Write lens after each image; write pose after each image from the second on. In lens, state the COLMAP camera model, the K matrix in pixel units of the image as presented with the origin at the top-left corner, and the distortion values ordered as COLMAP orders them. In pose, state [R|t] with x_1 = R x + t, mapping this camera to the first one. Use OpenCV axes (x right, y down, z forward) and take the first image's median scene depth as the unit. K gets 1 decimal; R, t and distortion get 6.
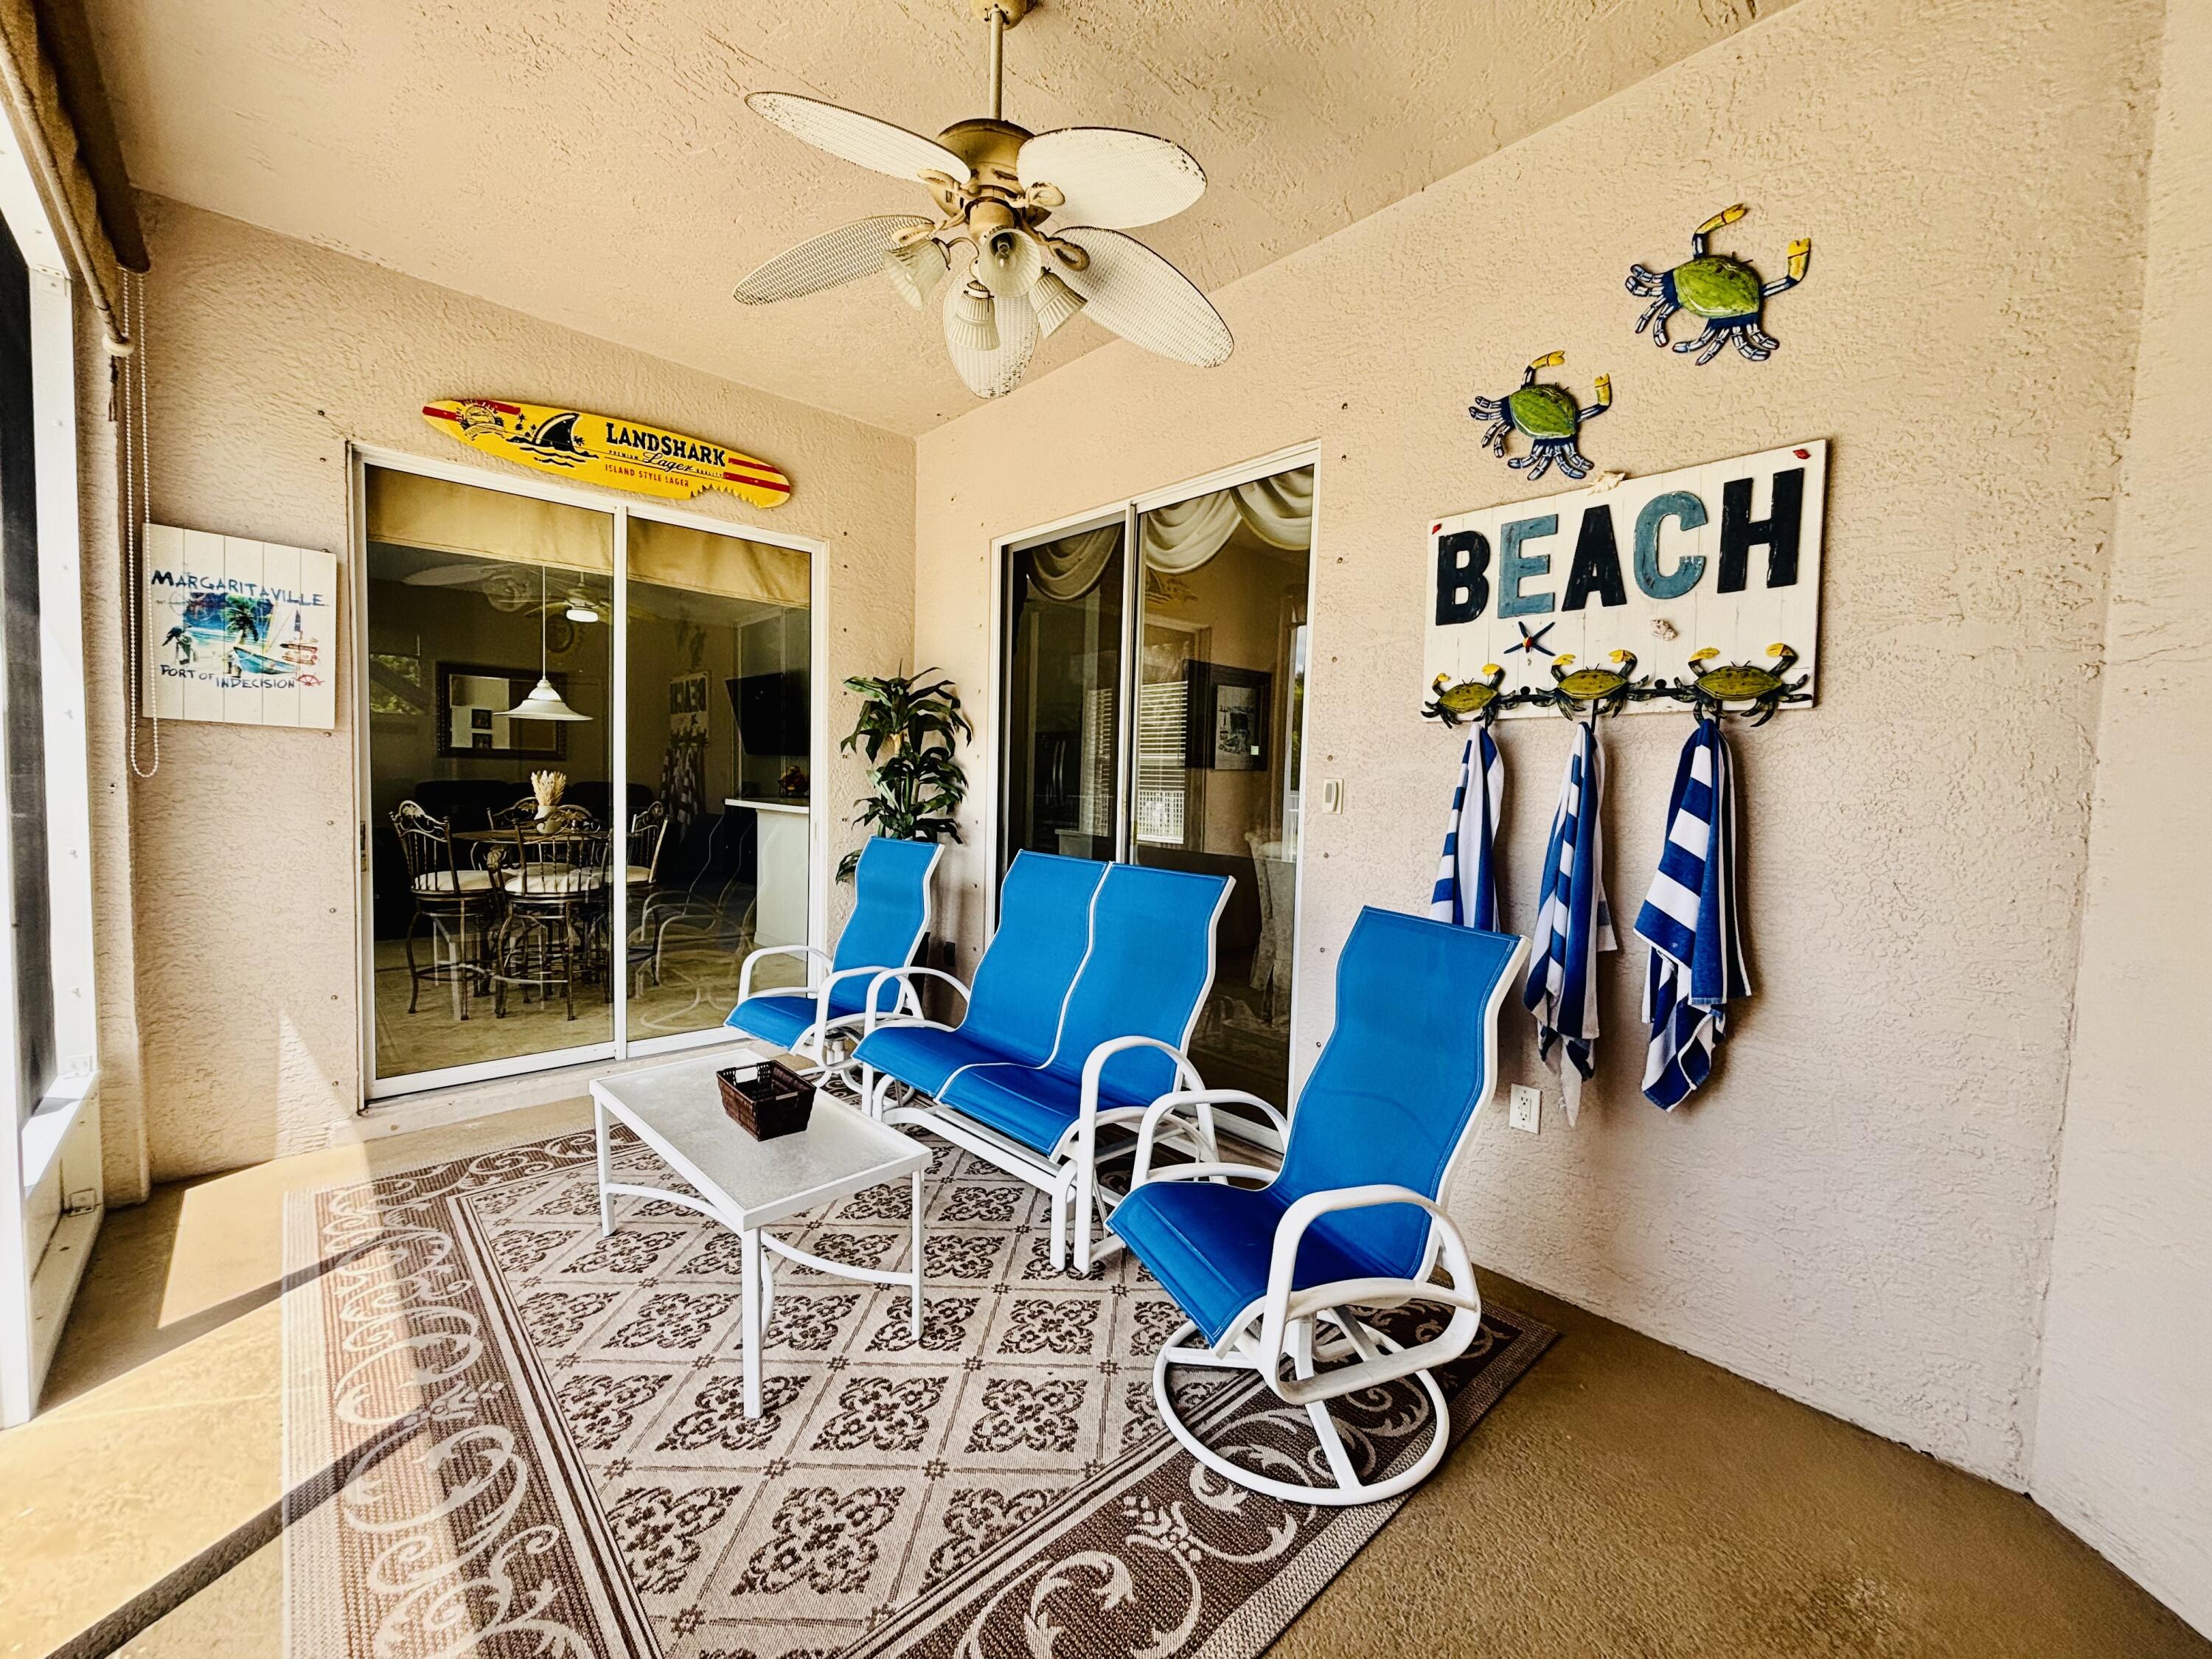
lens RADIAL K [[890.4, 0, 1102.8], [0, 890.4, 821.8], [0, 0, 1]] dist [-0.001126, 0.000530]
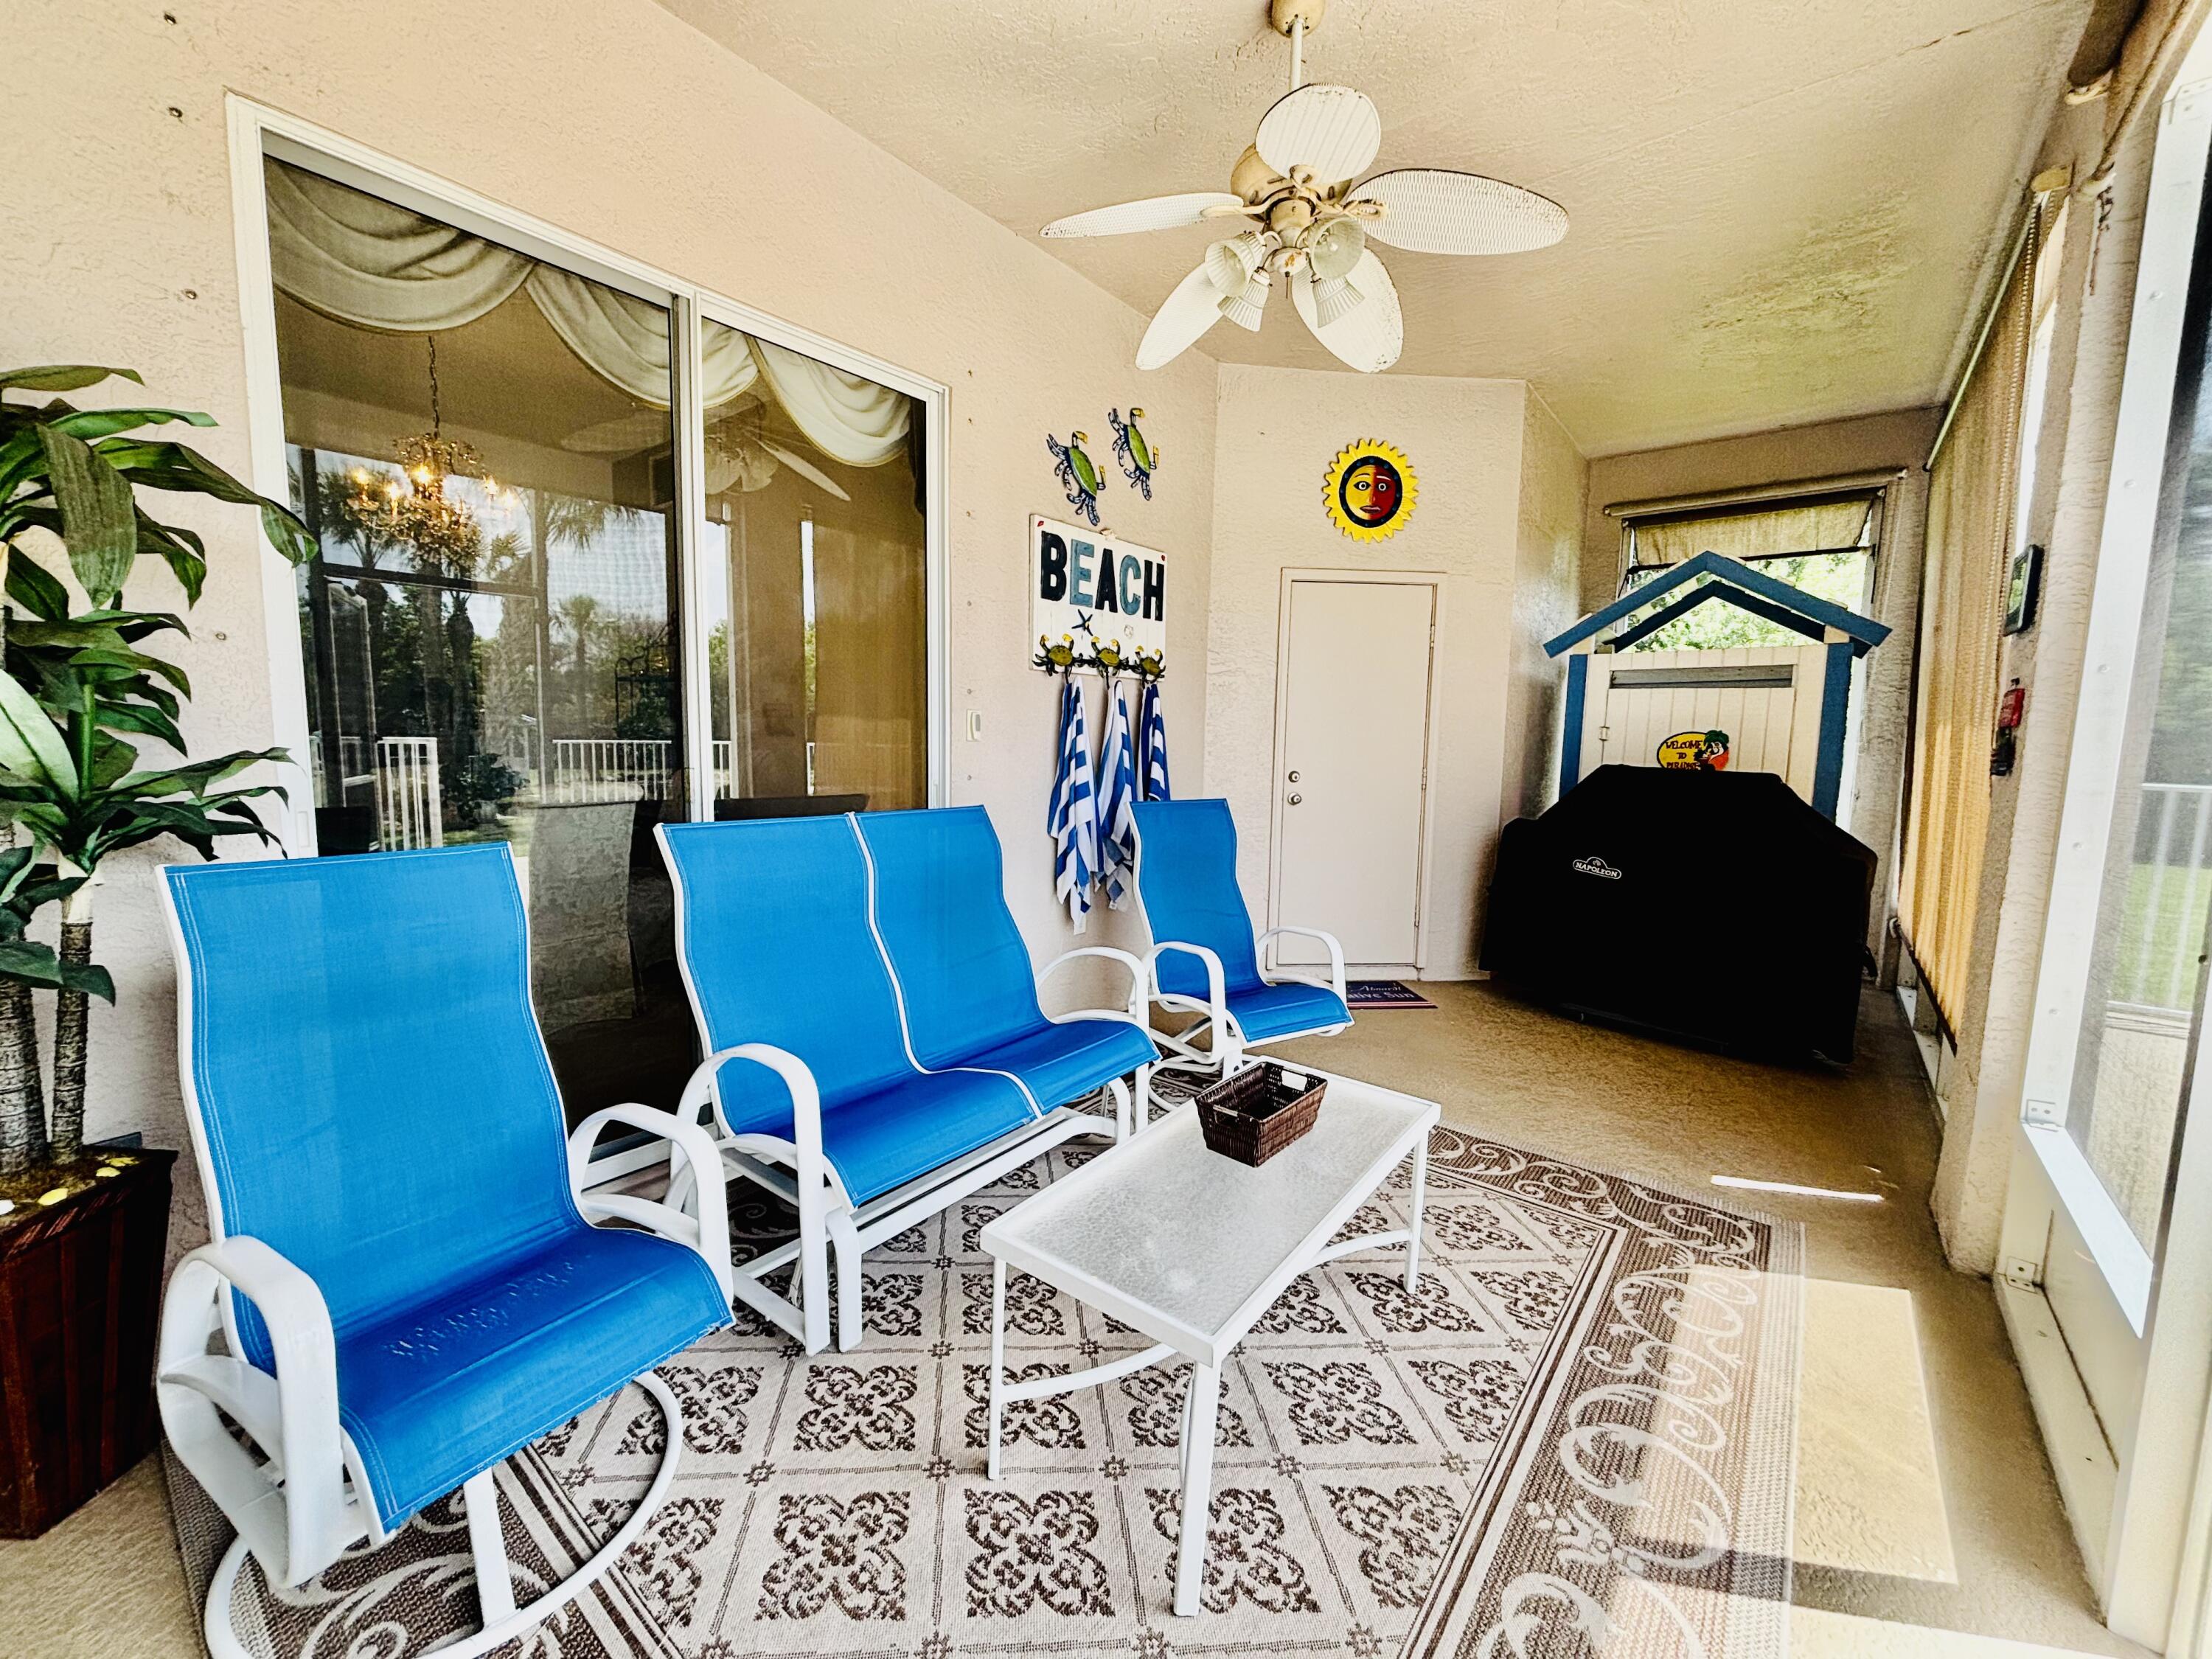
lens RADIAL K [[890.4, 0, 1098.7], [0, 890.4, 832.4], [0, 0, 1]] dist [-0.001126, 0.000530]
pose [[-0.145018, -0.134533, 0.980240, -1.203893], [0.022758, 0.989997, 0.139239, -0.065834], [-0.989167, 0.042501, -0.140506, 1.342928]]
